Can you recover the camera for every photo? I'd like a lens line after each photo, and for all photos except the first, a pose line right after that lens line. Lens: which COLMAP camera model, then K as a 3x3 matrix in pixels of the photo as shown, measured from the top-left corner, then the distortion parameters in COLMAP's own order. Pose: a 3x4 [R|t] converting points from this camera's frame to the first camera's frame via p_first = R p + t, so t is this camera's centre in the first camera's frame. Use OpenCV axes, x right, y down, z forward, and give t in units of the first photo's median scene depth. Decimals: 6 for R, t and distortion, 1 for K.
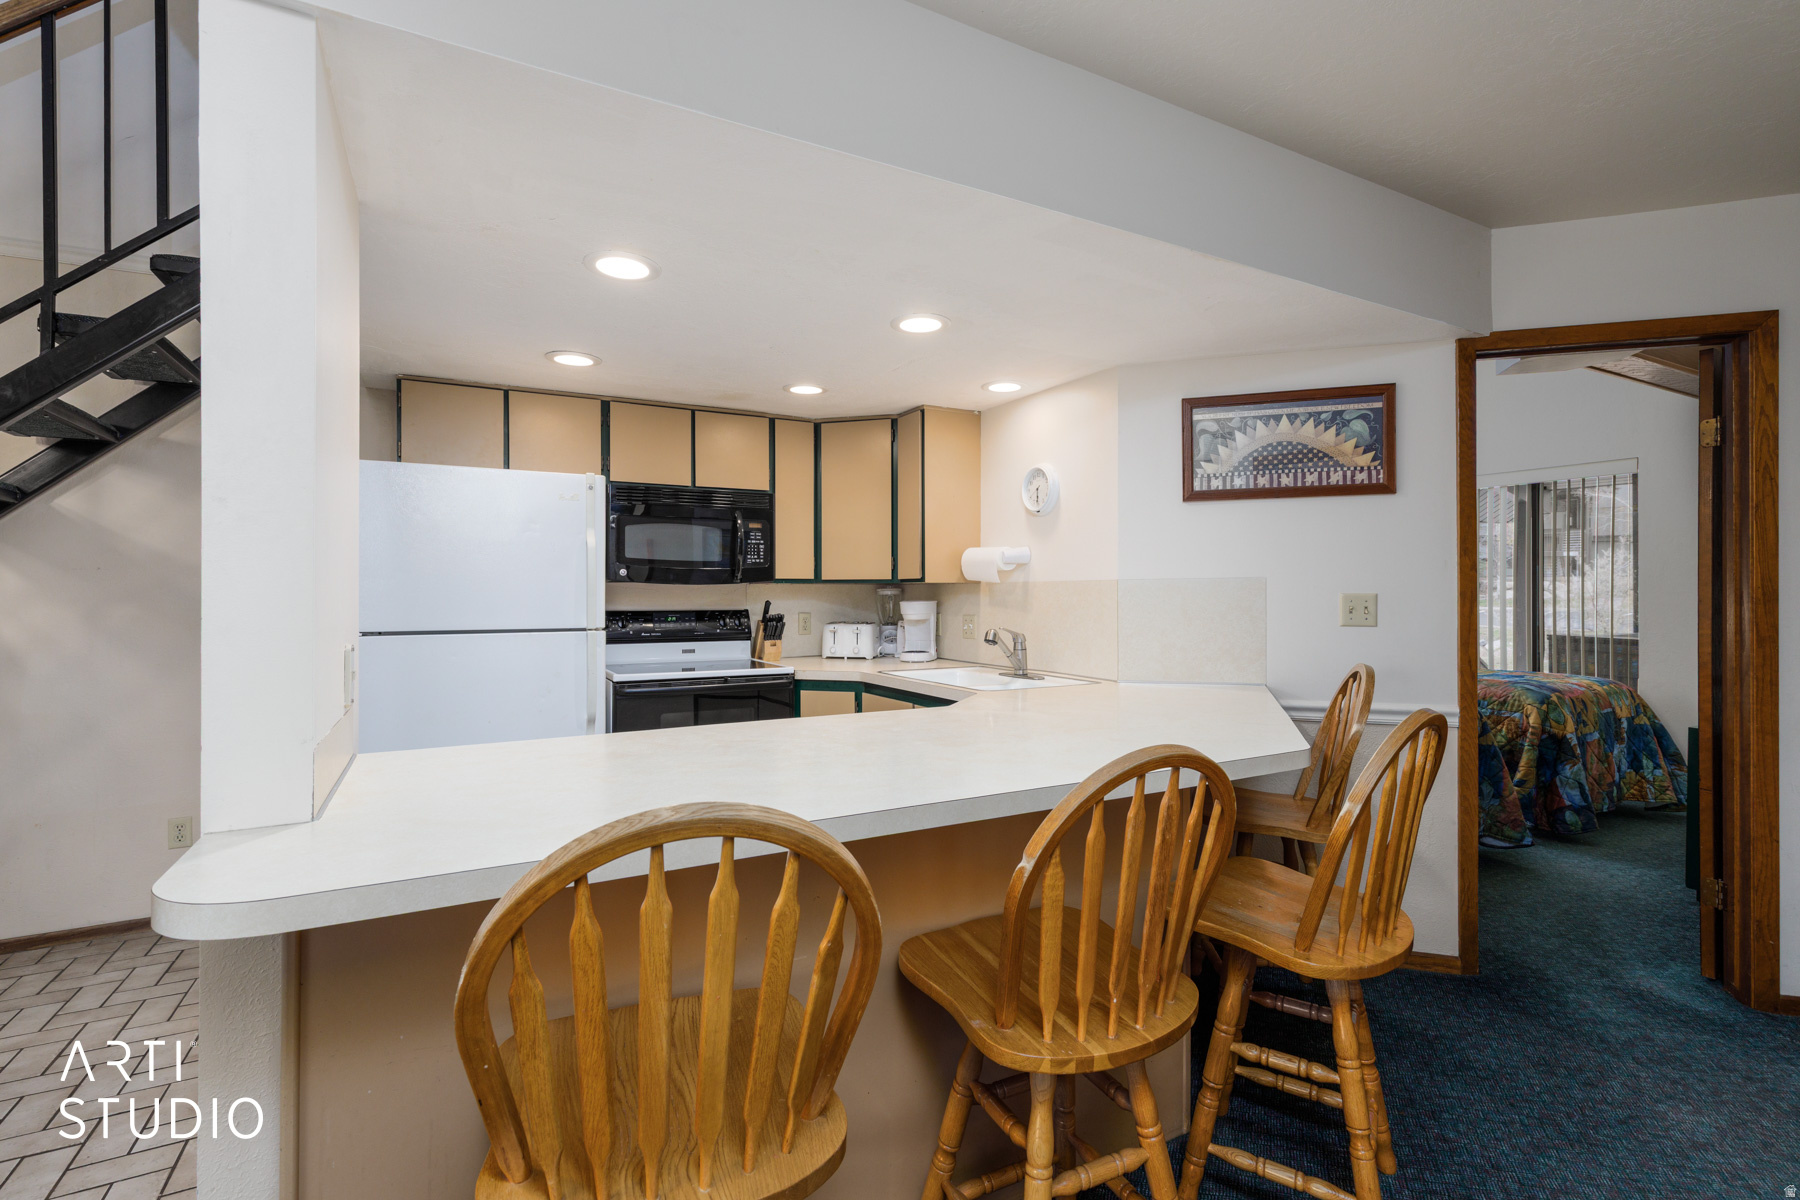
lens RADIAL K [[816.3, 0, 894.5], [0, 816.3, 589.0], [0, 0, 1]] dist [0.001967, 0.000314]
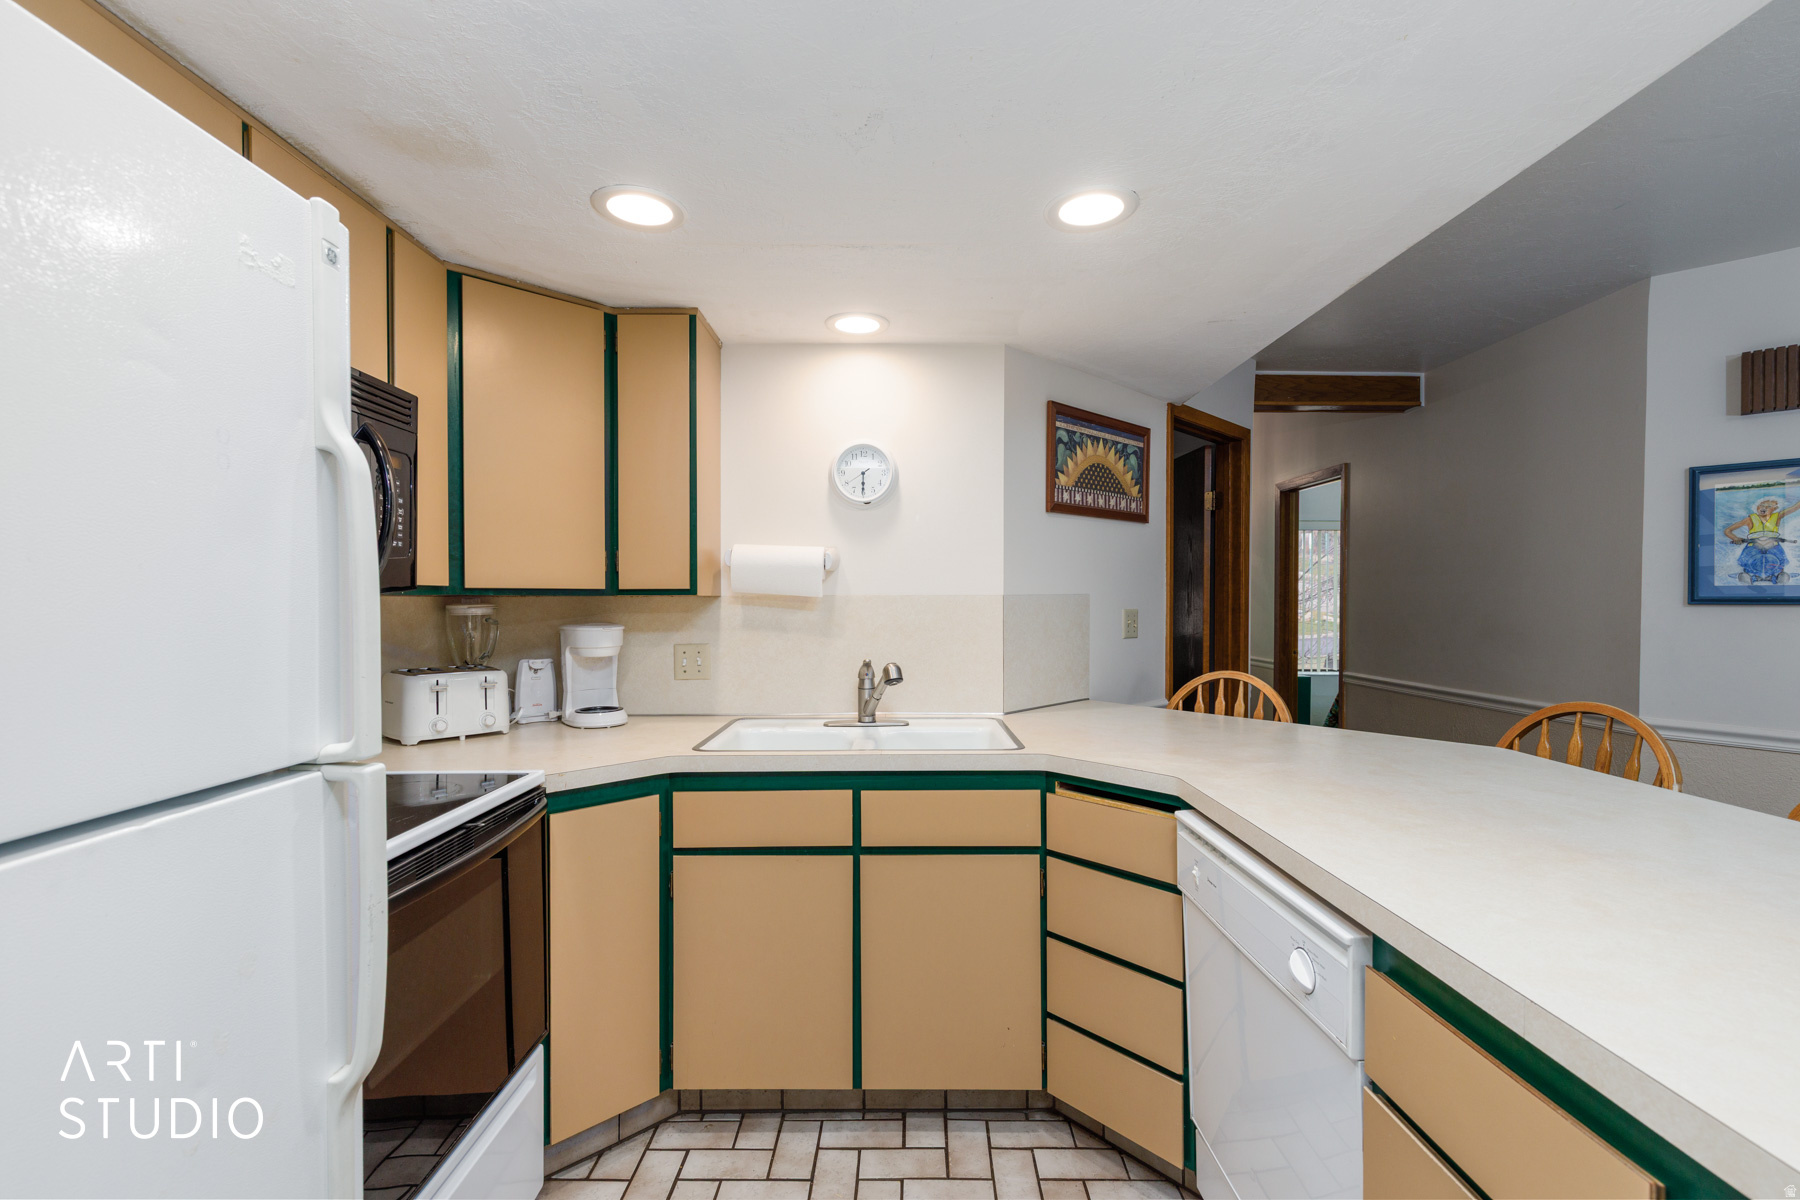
lens RADIAL K [[816.3, 0, 894.5], [0, 816.3, 589.0], [0, 0, 1]] dist [0.001967, 0.000314]
pose [[0.479238, 0.010455, 0.877623, -0.551522], [-0.006816, 0.999943, -0.008190, -0.011211], [-0.877659, -0.002056, 0.479282, 0.724535]]
